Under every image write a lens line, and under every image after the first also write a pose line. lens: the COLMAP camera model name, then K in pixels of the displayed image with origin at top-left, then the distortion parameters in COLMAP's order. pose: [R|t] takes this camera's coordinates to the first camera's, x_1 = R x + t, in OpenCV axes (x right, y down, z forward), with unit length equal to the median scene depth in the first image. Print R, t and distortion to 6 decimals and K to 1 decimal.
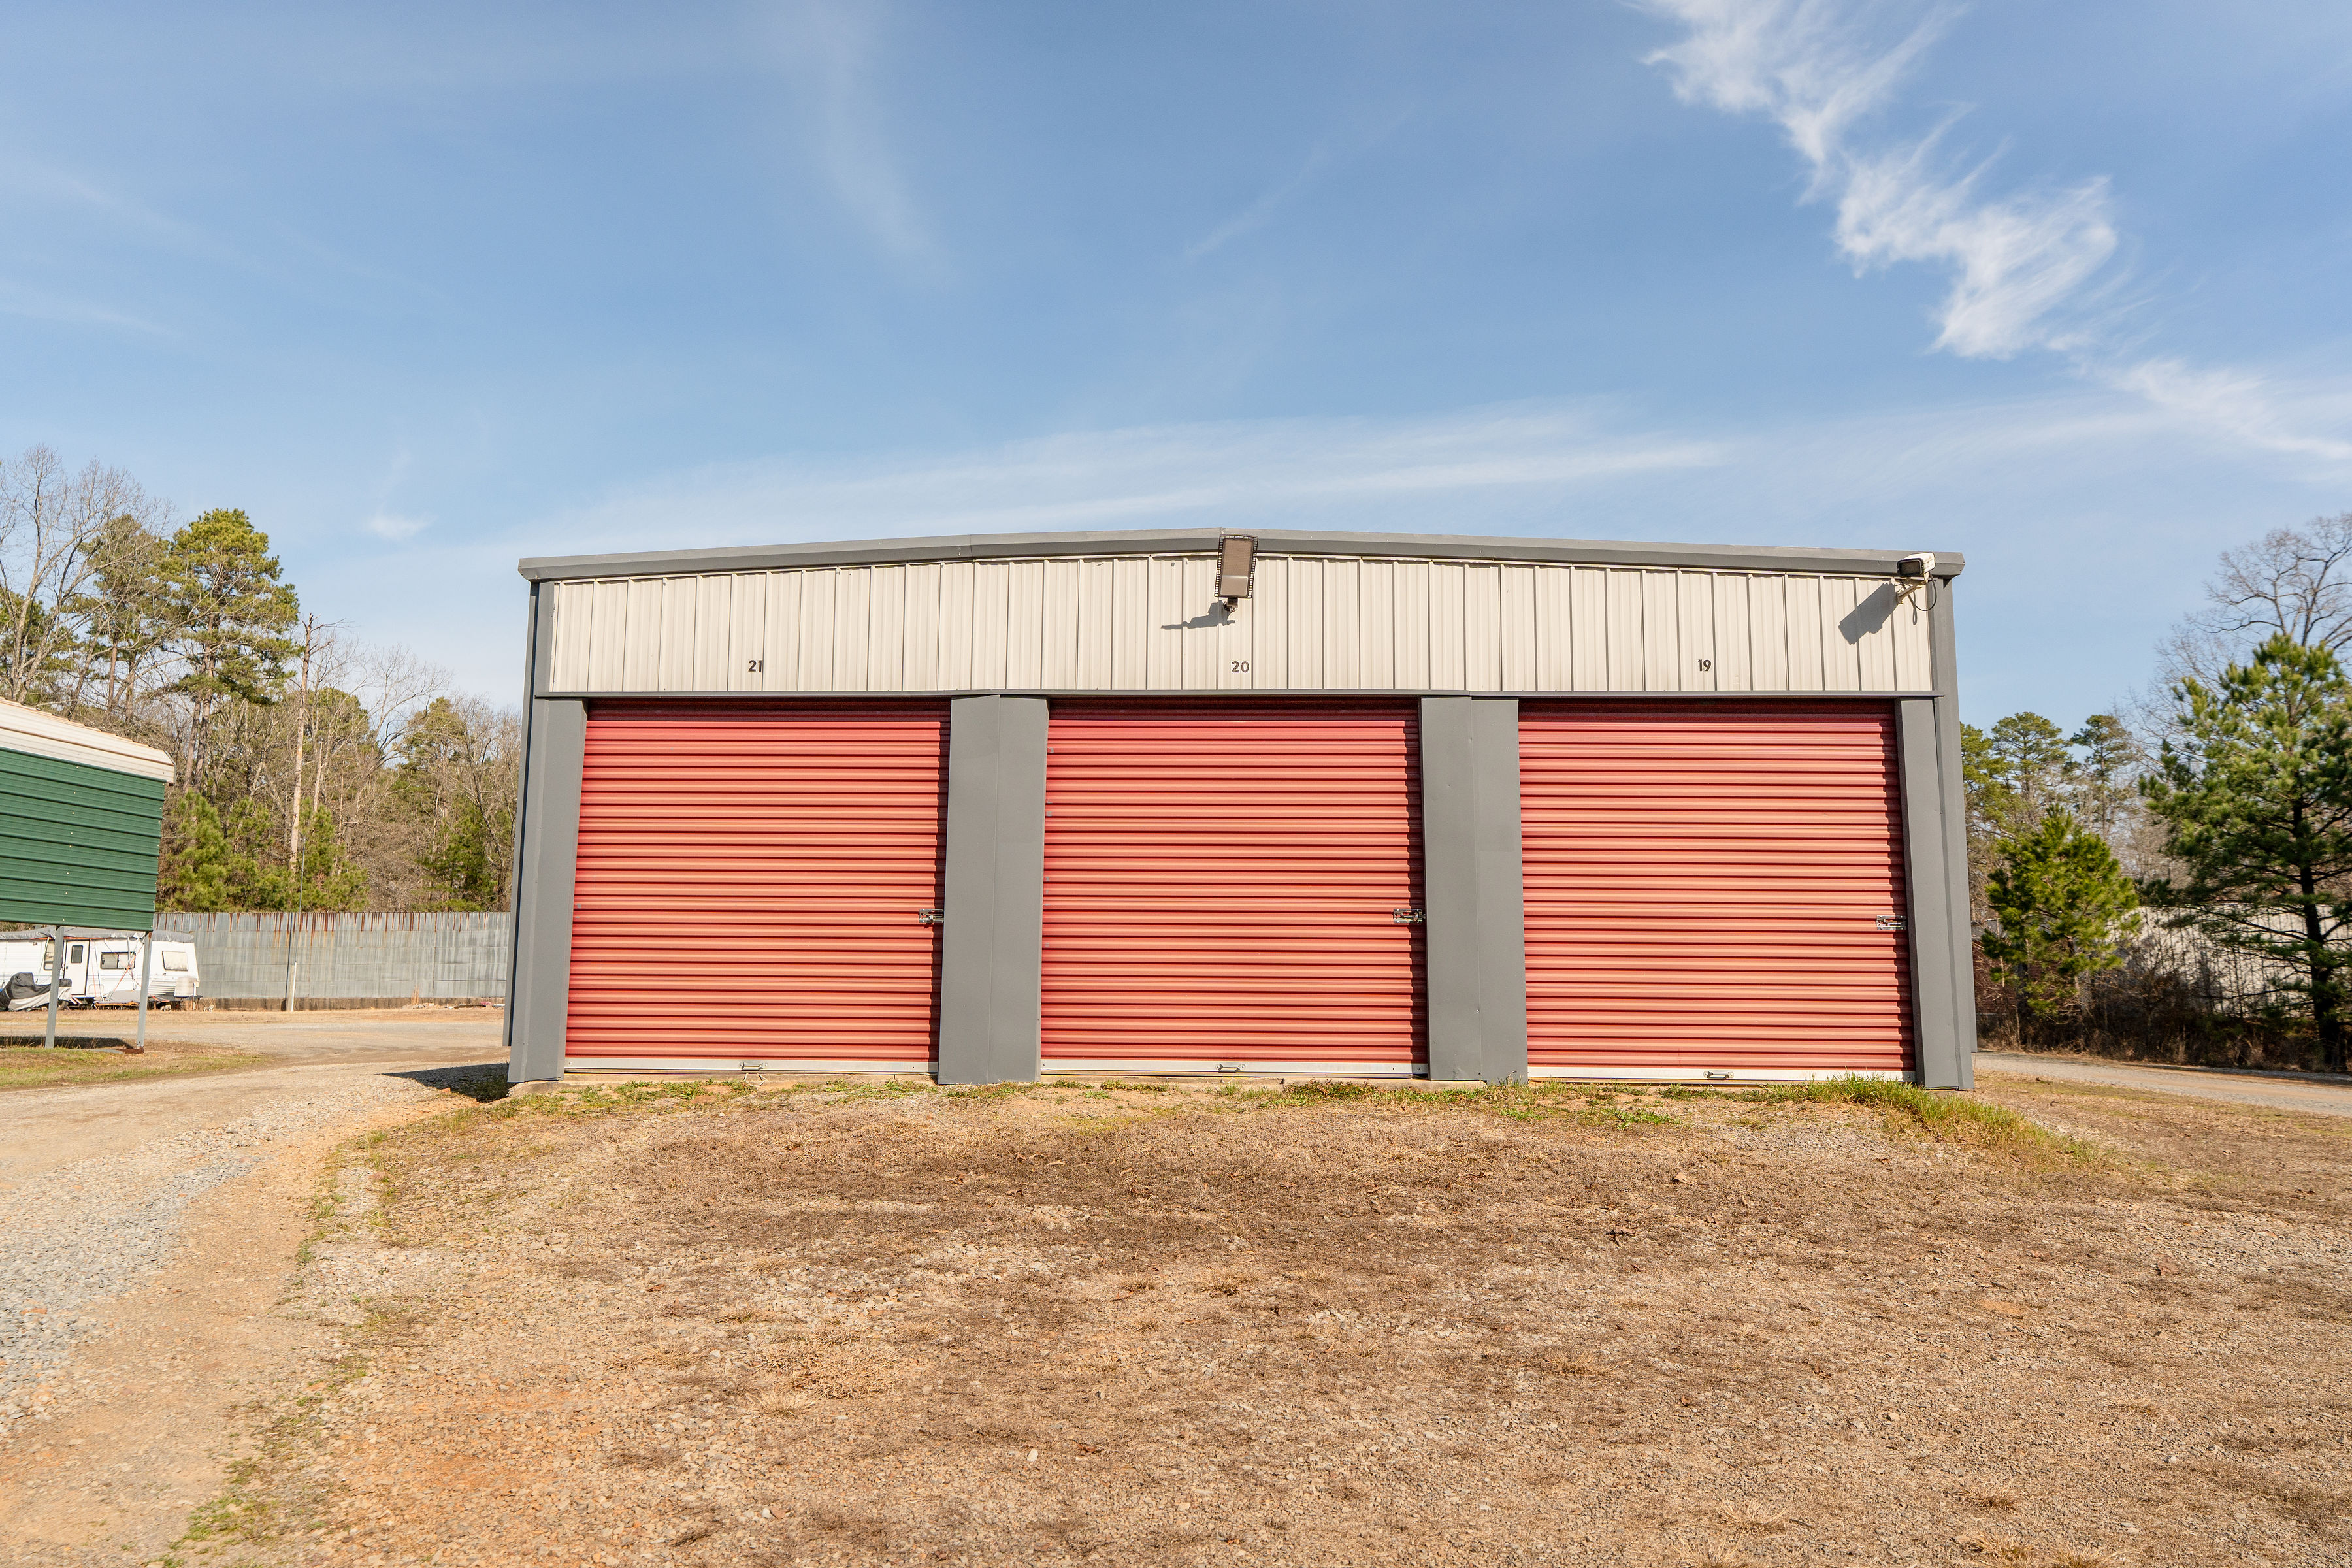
lens RADIAL K [[1689.3, 0, 1182.2], [0, 1689.3, 784.7], [0, 0, 1]] dist [0.002295, -0.002252]
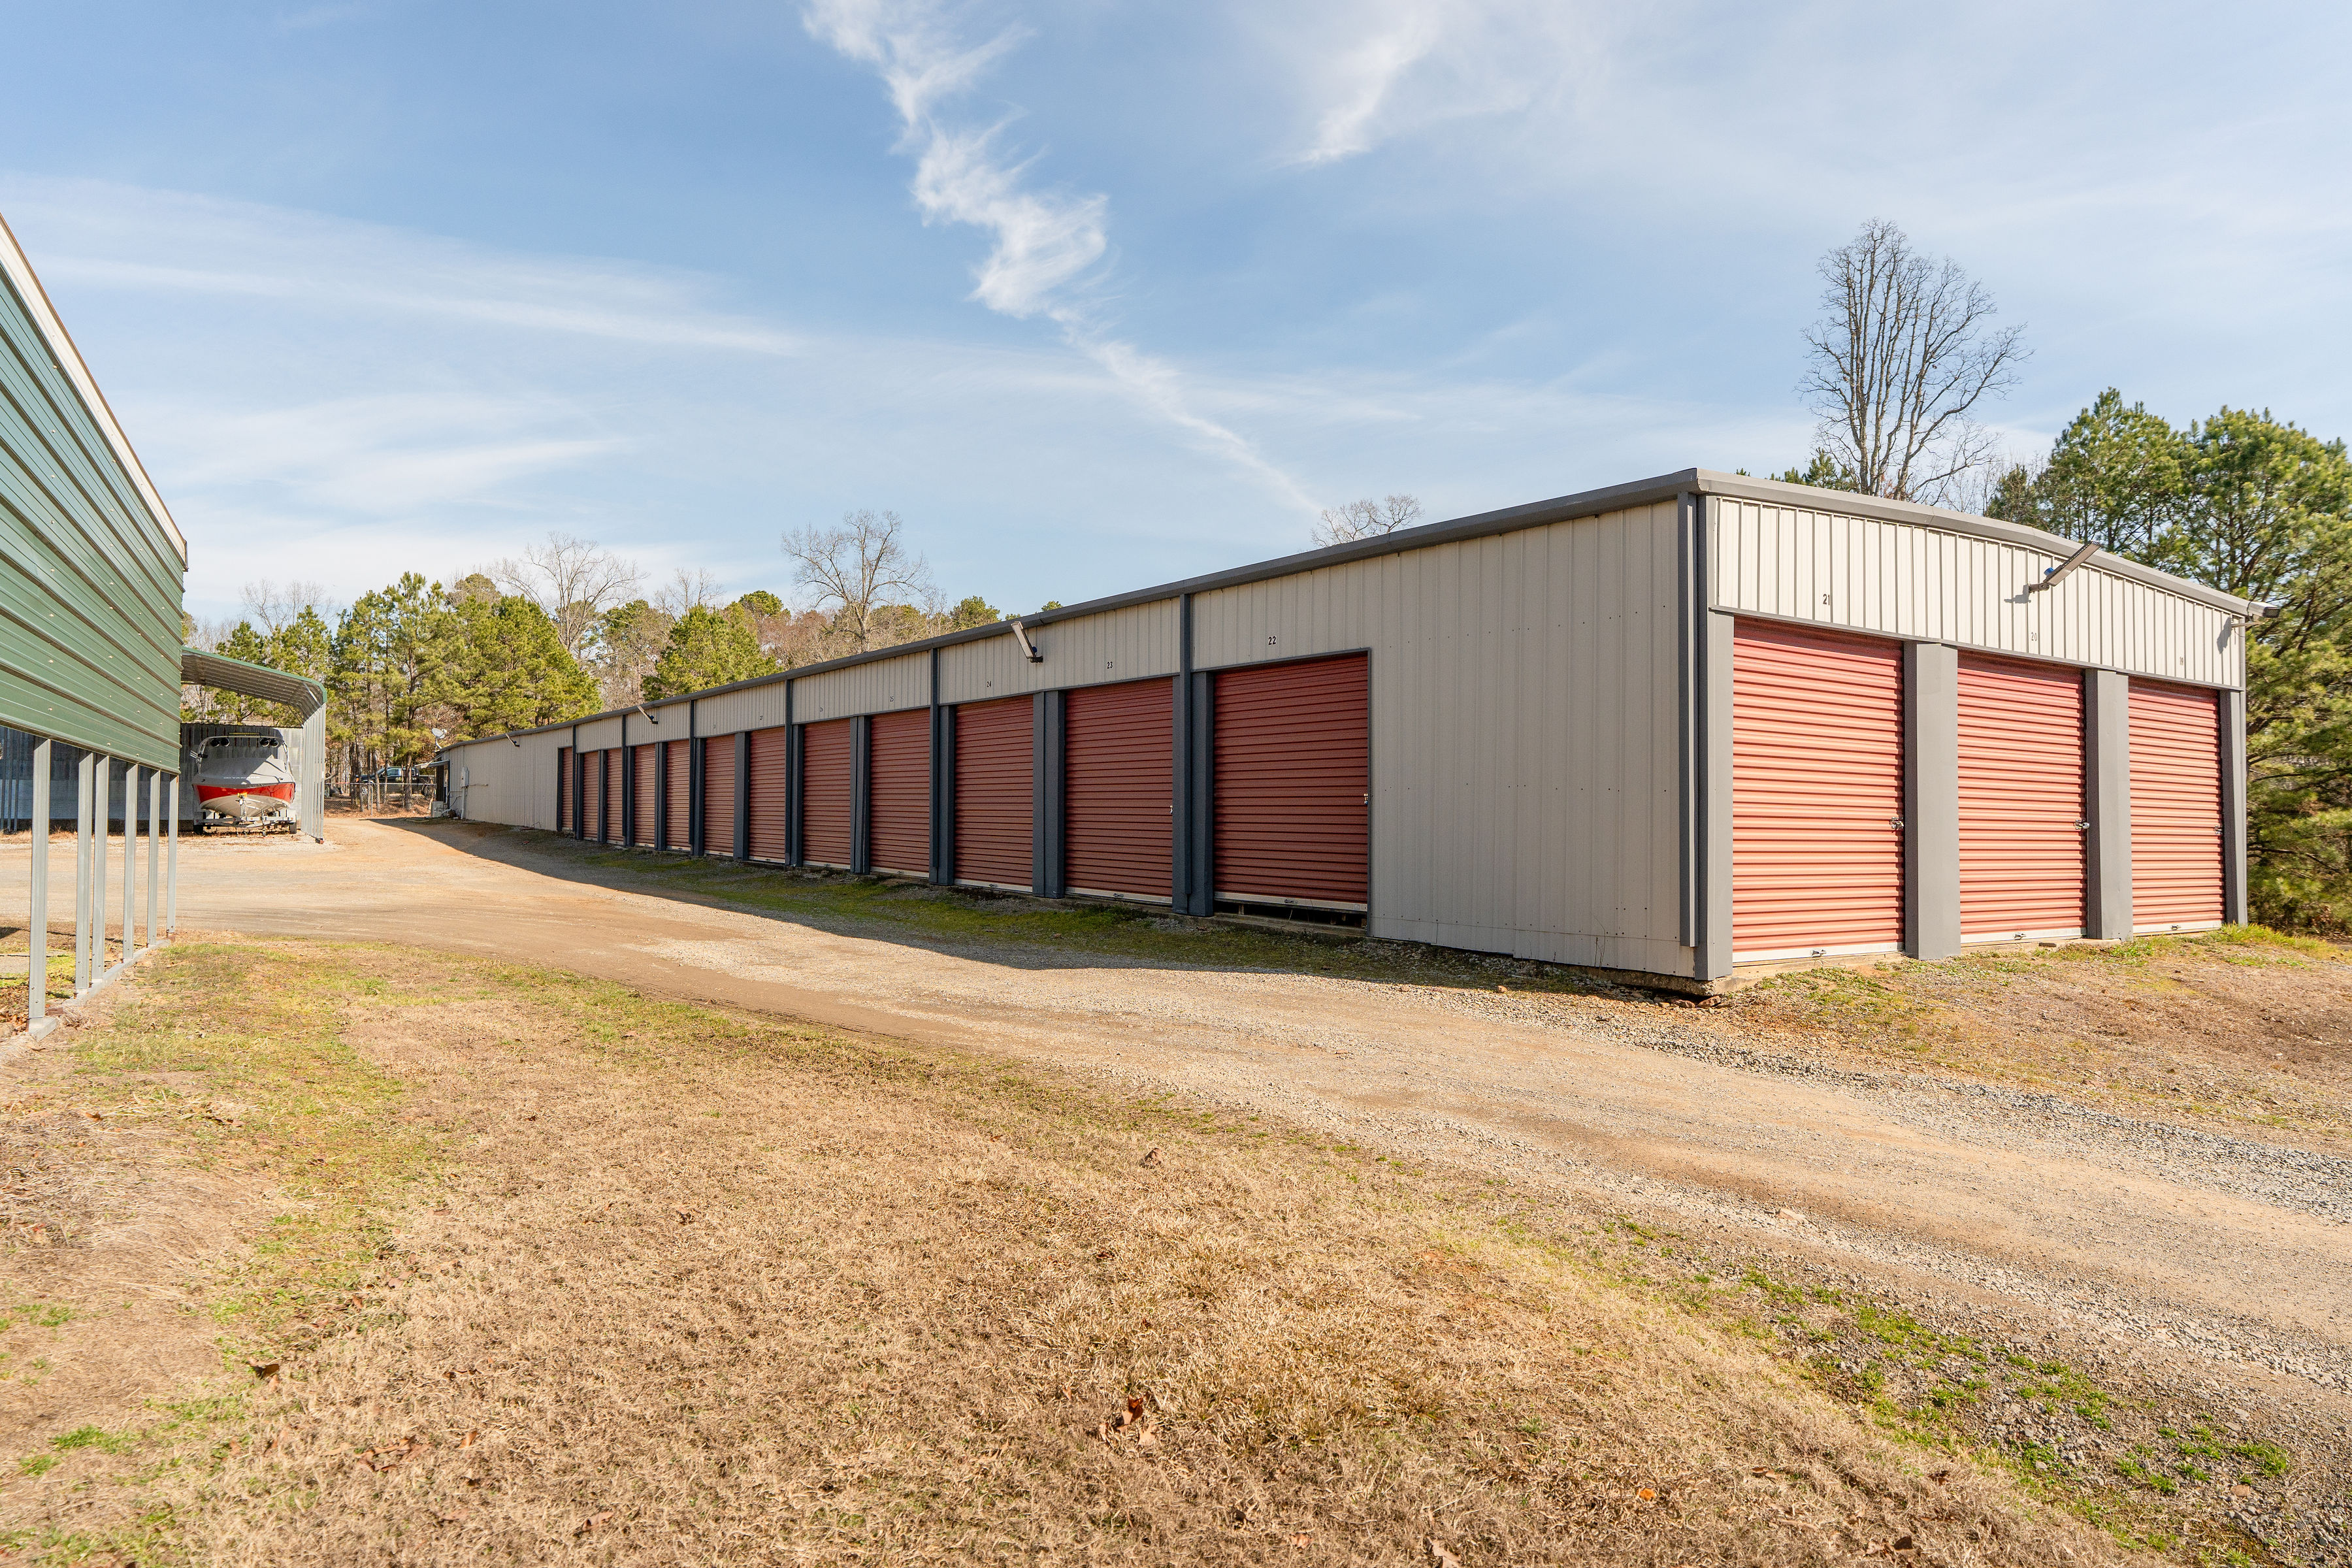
lens RADIAL K [[1396.8, 0, 1175.6], [0, 1396.8, 780.1], [0, 0, 1]] dist [-0.000245, 0.000357]
pose [[0.813868, 0.020539, 0.580686, -1.029293], [-0.085932, 0.992640, 0.085329, 0.005763], [-0.574660, -0.119346, 0.809643, 0.443186]]
